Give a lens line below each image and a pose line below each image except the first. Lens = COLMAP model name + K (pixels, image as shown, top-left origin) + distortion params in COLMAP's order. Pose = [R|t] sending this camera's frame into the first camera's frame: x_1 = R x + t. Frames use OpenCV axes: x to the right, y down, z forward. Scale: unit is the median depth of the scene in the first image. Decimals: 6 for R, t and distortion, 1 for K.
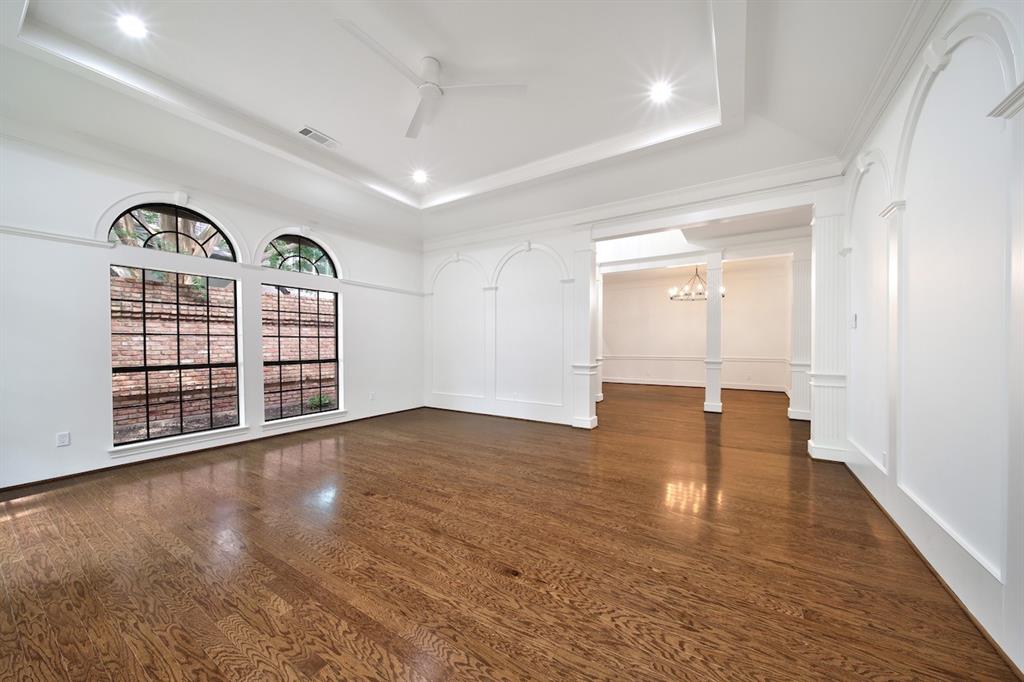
lens RADIAL K [[361.8, 0, 515.6], [0, 361.8, 349.7], [0, 0, 1]] dist [-0.001920, -0.000401]
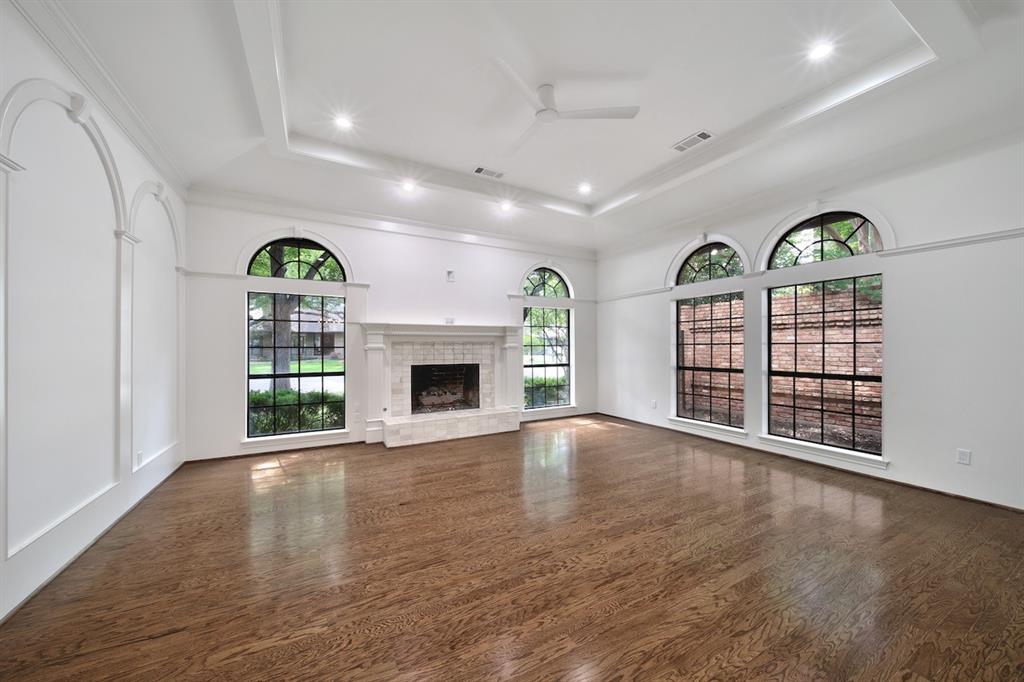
lens RADIAL K [[361.8, 0, 511.0], [0, 361.8, 342.7], [0, 0, 1]] dist [-0.001920, -0.000401]
pose [[-0.493228, -0.012777, -0.869806, 0.407808], [-0.014025, 0.999879, -0.006735, -0.021614], [0.869787, 0.008878, -0.493348, 0.790225]]
